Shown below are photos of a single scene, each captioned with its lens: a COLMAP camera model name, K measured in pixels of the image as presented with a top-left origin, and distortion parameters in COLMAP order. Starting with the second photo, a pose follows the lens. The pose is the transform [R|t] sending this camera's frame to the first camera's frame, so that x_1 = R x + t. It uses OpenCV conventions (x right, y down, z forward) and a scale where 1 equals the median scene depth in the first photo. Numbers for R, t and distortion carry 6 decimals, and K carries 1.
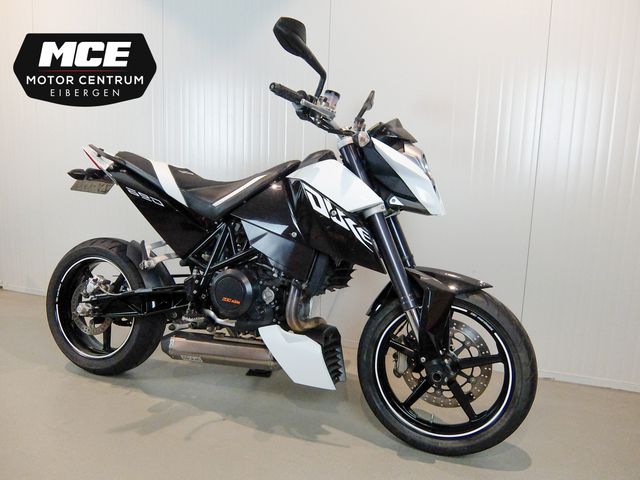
lens RADIAL K [[478.5, 0, 324.8], [0, 478.5, 246.3], [0, 0, 1]] dist [-0.027532, 0.005883]
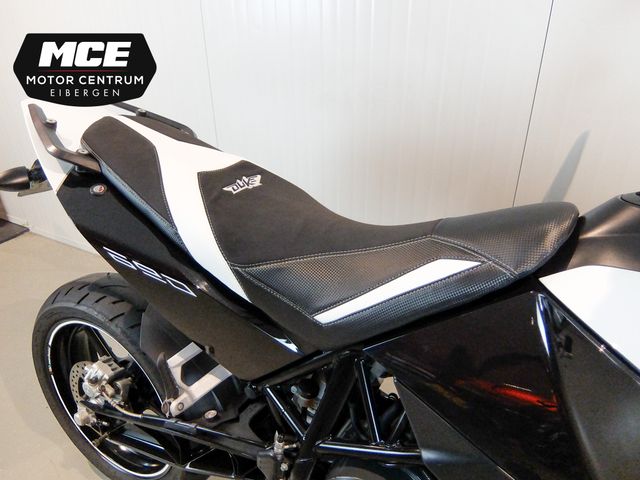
lens RADIAL K [[478.5, 0, 320.8], [0, 478.5, 244.4], [0, 0, 1]] dist [-0.027532, 0.005883]
pose [[0.986821, 0.038328, -0.157213, -0.185415], [0.017455, 0.940663, 0.338892, -0.285879], [0.160874, -0.337170, 0.927597, 0.711266]]
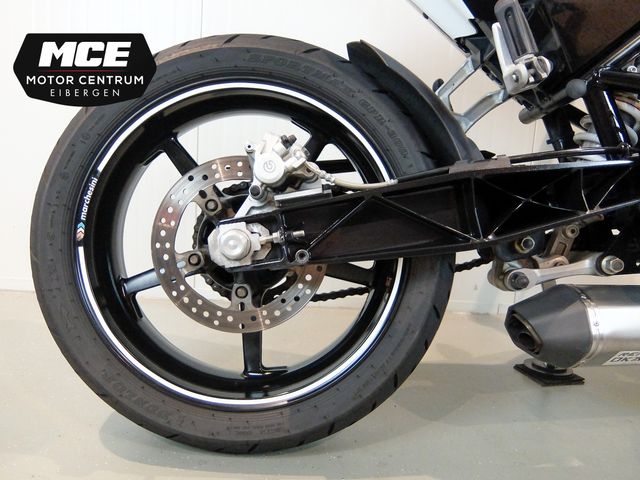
lens RADIAL K [[478.5, 0, 313.5], [0, 478.5, 241.2], [0, 0, 1]] dist [-0.027532, 0.005883]
pose [[0.933870, -0.037836, 0.355606, -0.675251], [0.039507, 0.999216, 0.002564, 0.155547], [-0.355424, 0.011655, 0.934632, 0.841540]]
